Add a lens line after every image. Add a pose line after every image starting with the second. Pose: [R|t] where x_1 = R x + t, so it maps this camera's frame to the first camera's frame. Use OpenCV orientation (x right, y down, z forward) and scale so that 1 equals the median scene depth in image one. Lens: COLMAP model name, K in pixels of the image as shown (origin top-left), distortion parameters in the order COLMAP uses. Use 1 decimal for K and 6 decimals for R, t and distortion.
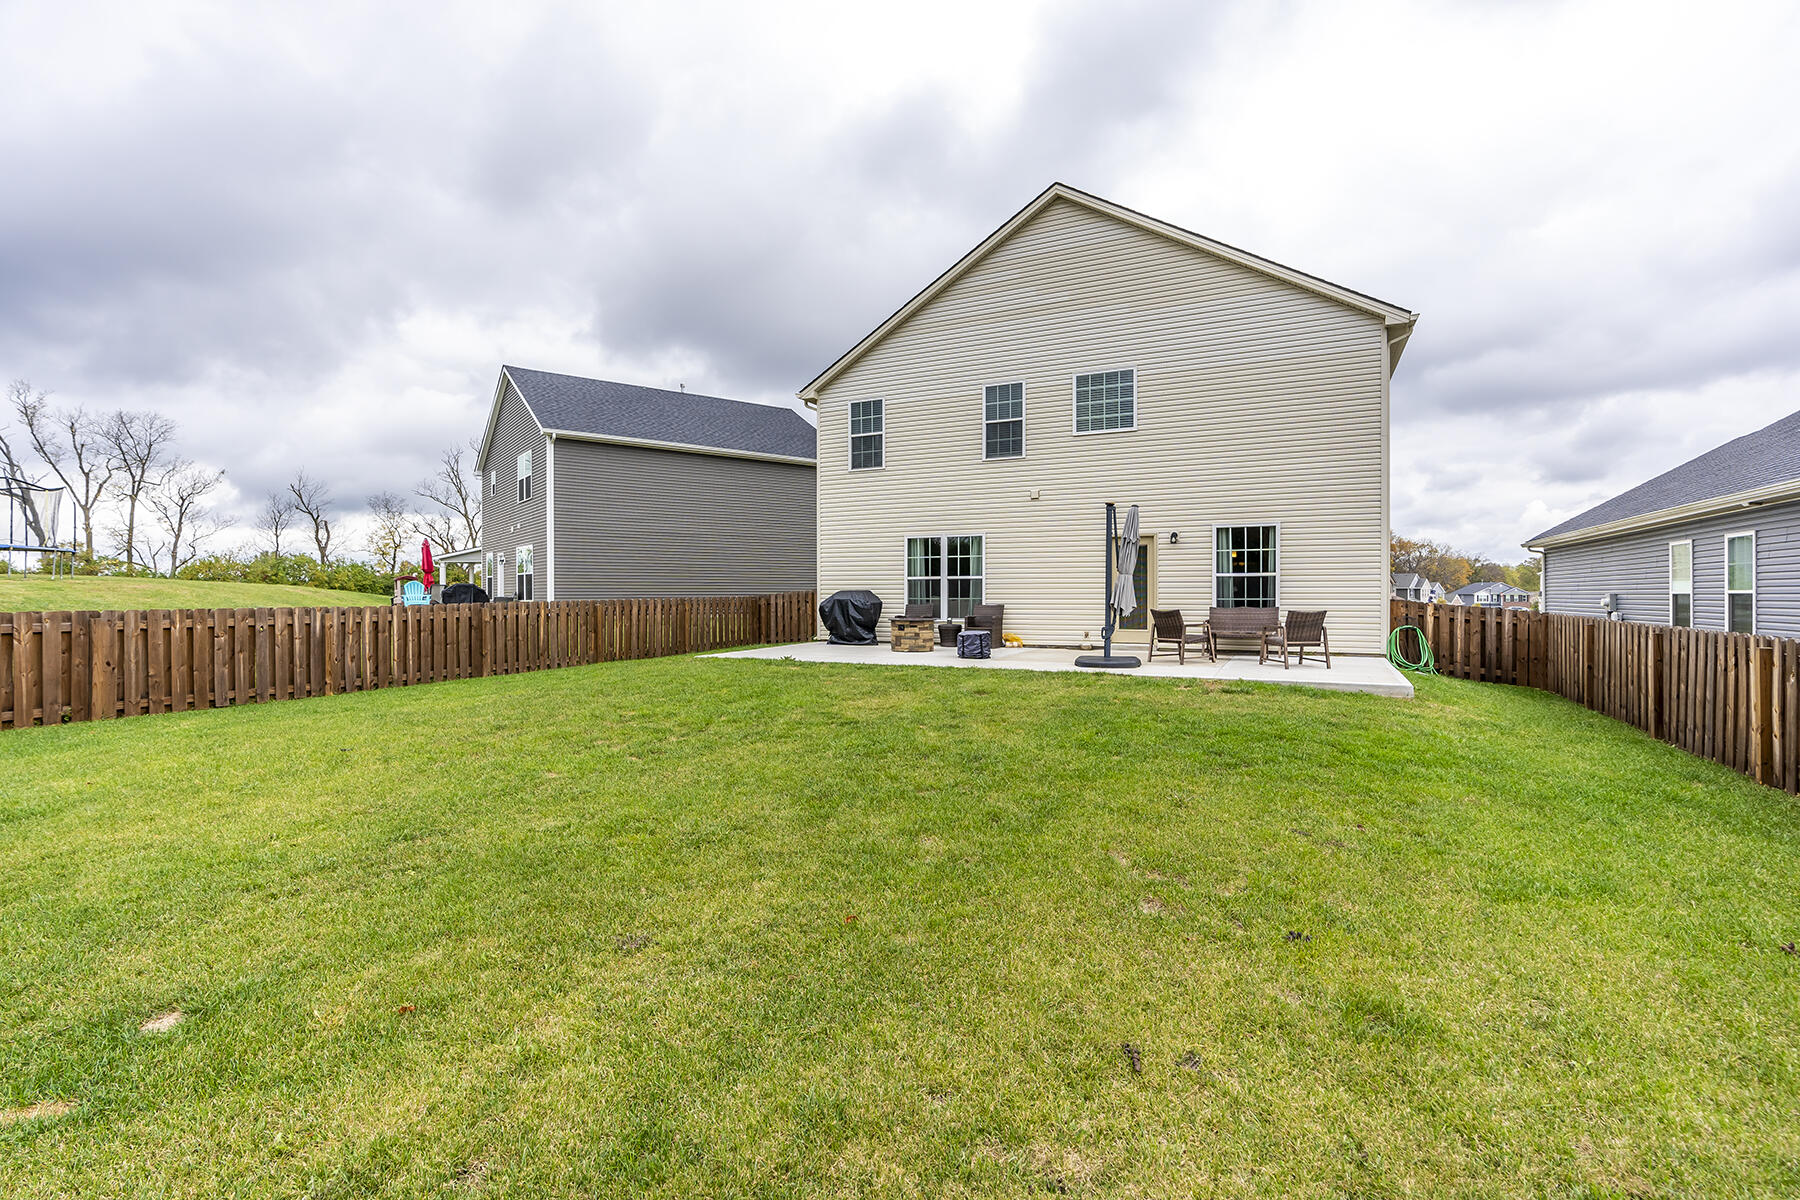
lens RADIAL K [[828.7, 0, 896.6], [0, 828.7, 598.1], [0, 0, 1]] dist [-0.006039, 0.001063]
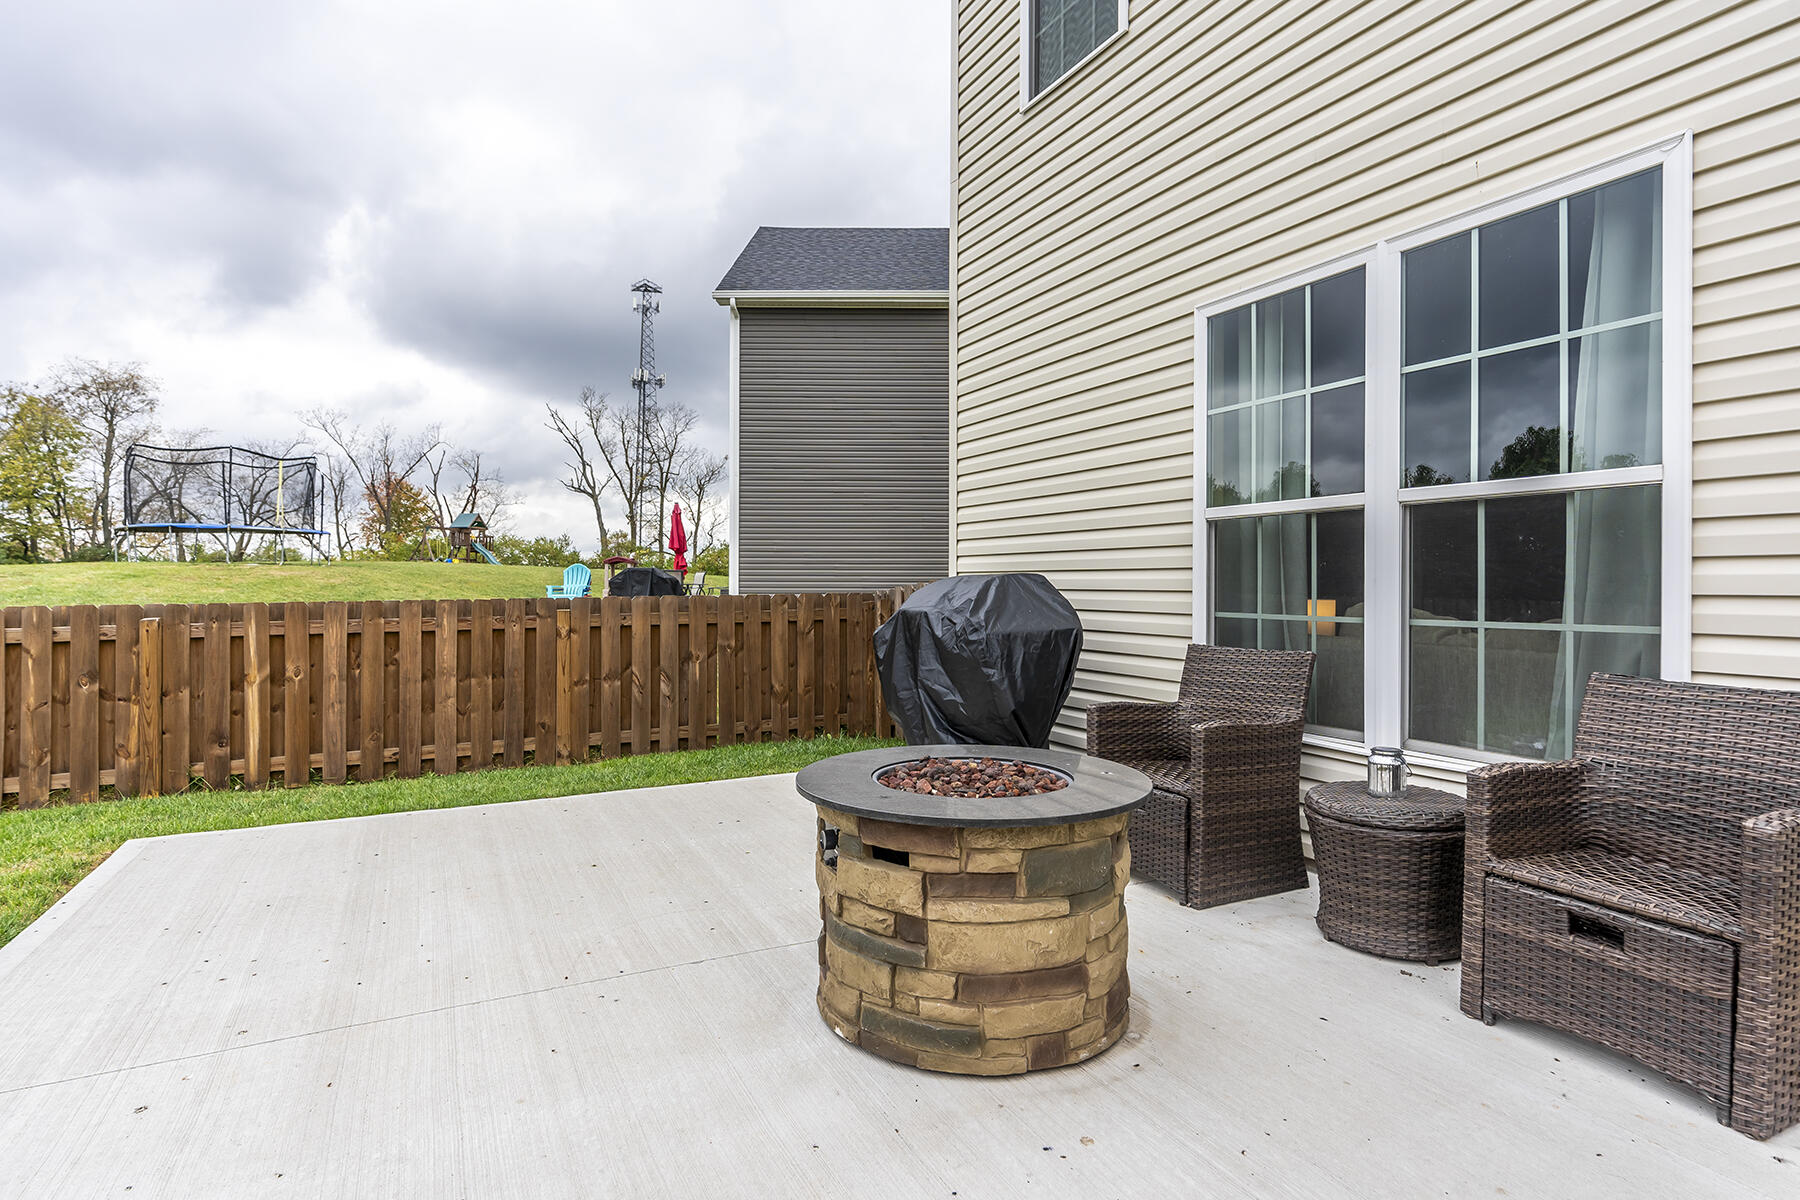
lens RADIAL K [[955.1, 0, 889.7], [0, 955.1, 588.1], [0, 0, 1]] dist [-0.002136, -0.000161]
pose [[0.795660, 0.006038, -0.605714, 0.094781], [-0.005707, 0.999981, 0.002472, -0.005906], [0.605717, 0.001490, 0.795679, 0.778794]]
